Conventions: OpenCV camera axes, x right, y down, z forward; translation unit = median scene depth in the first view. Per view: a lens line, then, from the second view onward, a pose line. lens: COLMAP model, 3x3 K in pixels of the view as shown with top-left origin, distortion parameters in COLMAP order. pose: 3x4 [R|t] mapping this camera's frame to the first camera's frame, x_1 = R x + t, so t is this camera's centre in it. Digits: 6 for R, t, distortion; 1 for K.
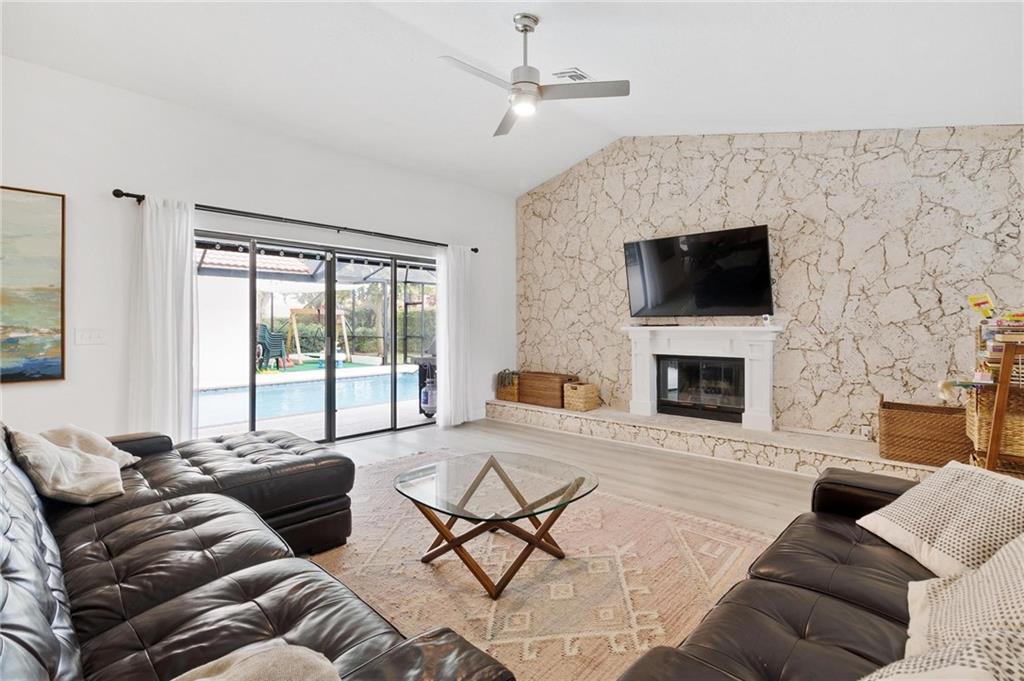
lens RADIAL K [[485.0, 0, 515.7], [0, 485.0, 318.1], [0, 0, 1]] dist [0.002707, 0.000311]
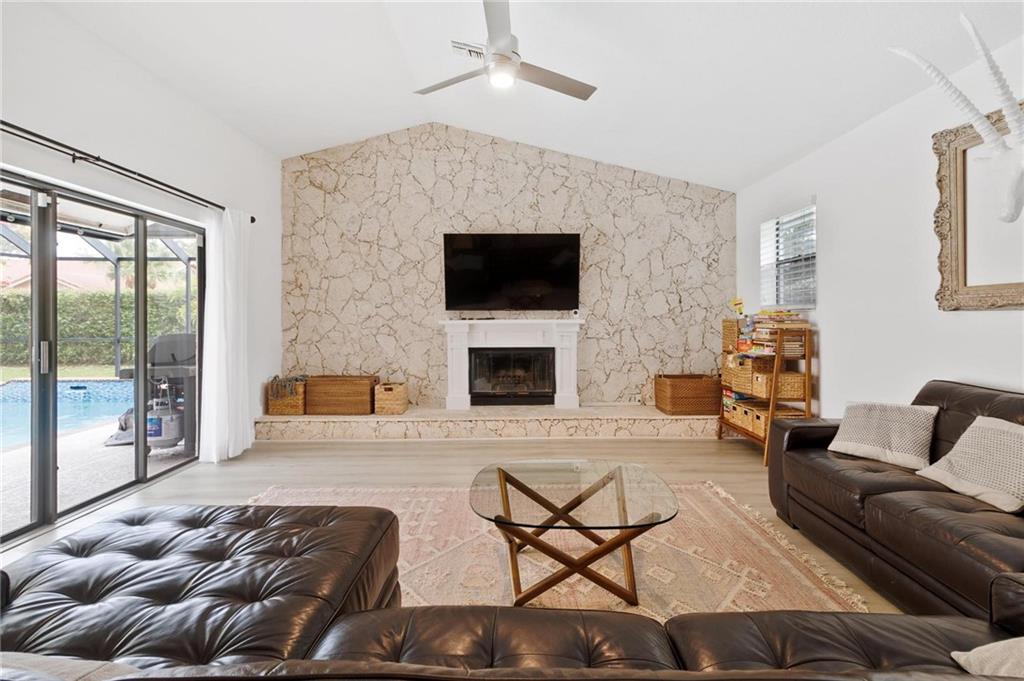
lens RADIAL K [[485.0, 0, 521.3], [0, 485.0, 316.2], [0, 0, 1]] dist [0.002707, 0.000311]
pose [[0.732711, 0.001181, 0.680538, -0.349120], [-0.007483, 0.999952, 0.006322, 0.002465], [-0.680498, -0.009725, 0.732685, 0.204686]]
